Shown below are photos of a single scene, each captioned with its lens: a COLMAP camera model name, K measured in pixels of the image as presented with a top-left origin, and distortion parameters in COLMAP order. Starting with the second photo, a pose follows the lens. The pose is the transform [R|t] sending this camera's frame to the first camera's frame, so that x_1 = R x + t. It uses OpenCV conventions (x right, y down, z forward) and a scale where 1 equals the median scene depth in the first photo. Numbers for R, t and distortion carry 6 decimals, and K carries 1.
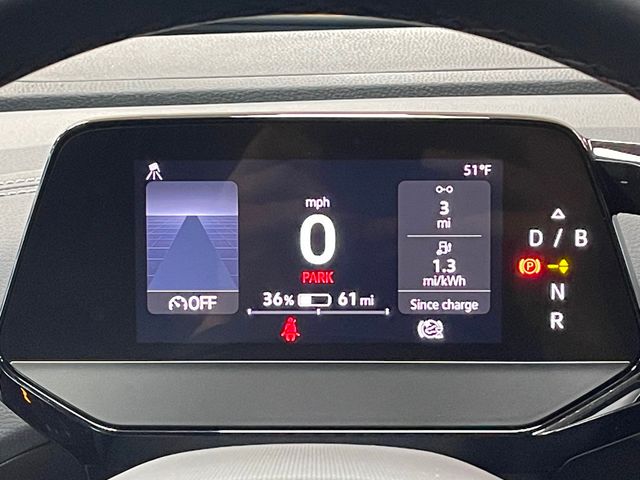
lens RADIAL K [[1542.5, 0, 320.1], [0, 1542.5, 240.9], [0, 0, 1]] dist [0.011803, 0.000000]
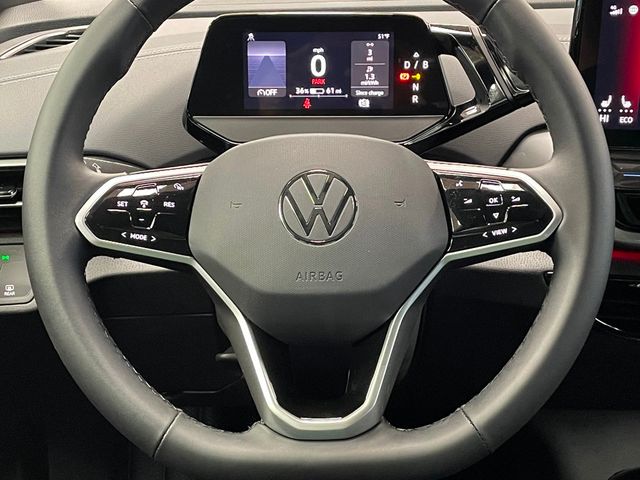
lens RADIAL K [[955.3, 0, 320.5], [0, 955.3, 238.9], [0, 0, 1]] dist [0.053383, 0.000000]
pose [[0.997999, -0.013897, 0.061688, -0.094782], [0.003922, 0.987276, 0.158968, 0.028831], [-0.063112, -0.158408, 0.985355, -0.530978]]
